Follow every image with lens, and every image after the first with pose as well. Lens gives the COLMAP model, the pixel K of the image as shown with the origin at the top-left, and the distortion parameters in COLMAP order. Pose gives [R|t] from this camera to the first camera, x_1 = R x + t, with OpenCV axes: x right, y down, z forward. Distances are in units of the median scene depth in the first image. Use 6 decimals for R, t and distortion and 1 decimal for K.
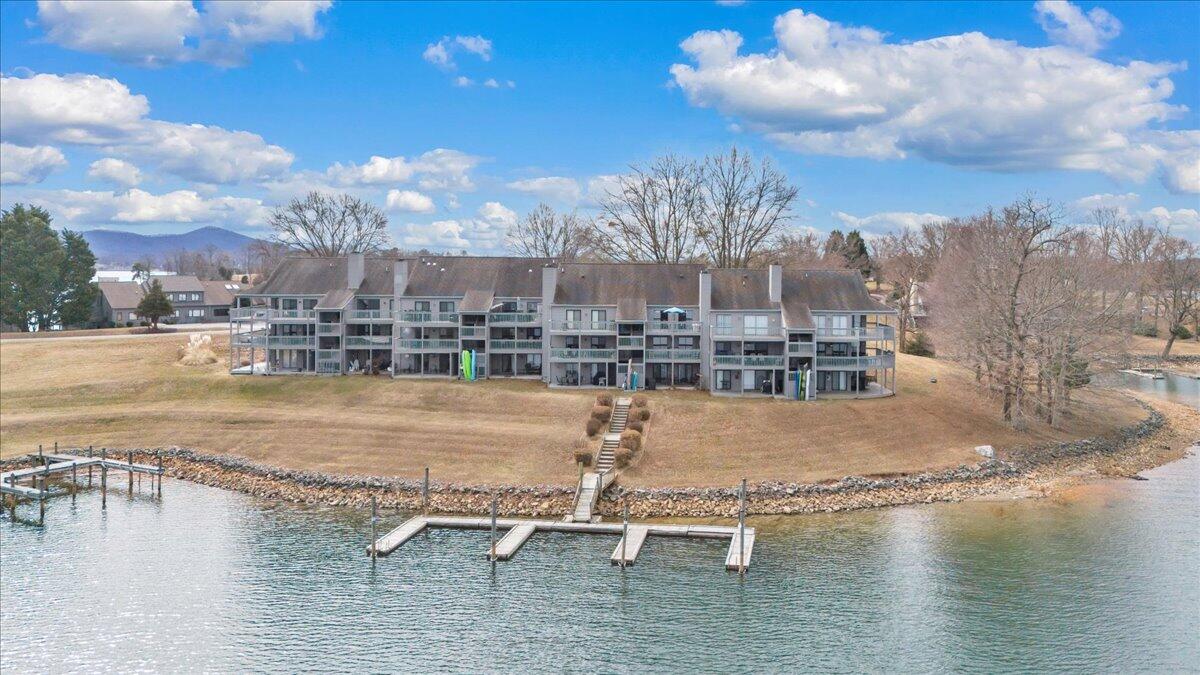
lens RADIAL K [[860.2, 0, 600.0], [0, 860.2, 337.5], [0, 0, 1]] dist [0.001215, -0.001567]
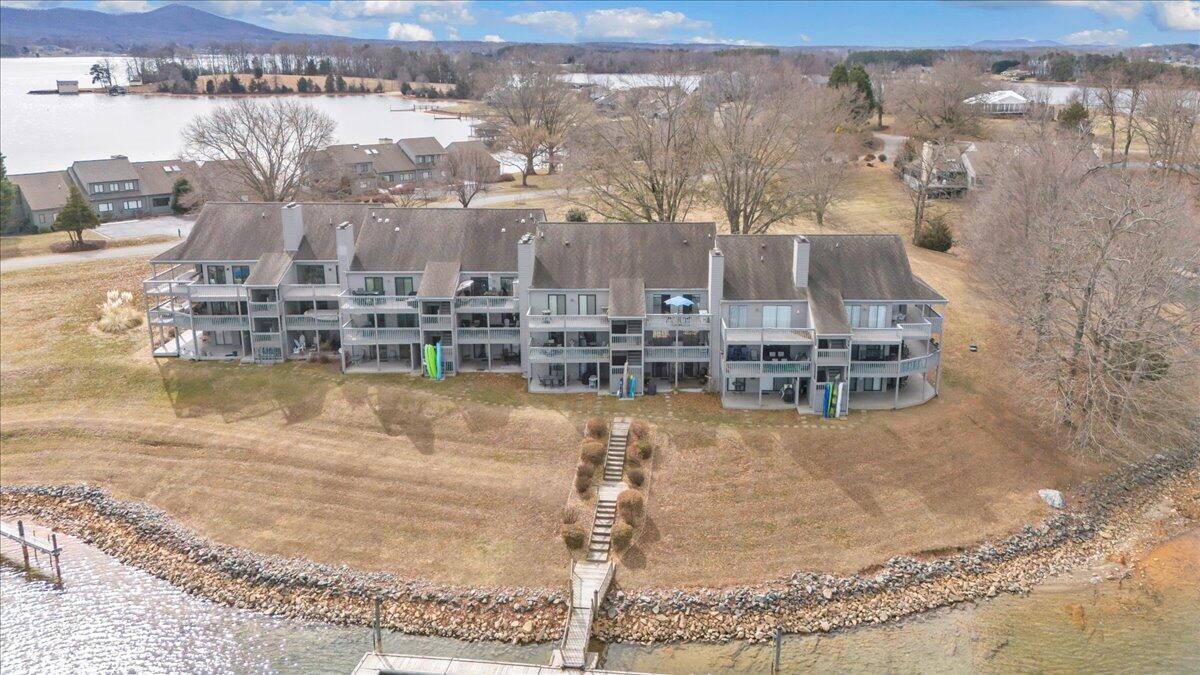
lens RADIAL K [[875.6, 0, 600.0], [0, 875.6, 337.5], [0, 0, 1]] dist [0.002027, -0.002178]
pose [[0.999745, -0.013419, 0.018165, -0.005158], [0.009579, 0.980349, 0.197040, -0.164663], [-0.020452, -0.196816, 0.980227, 0.171612]]
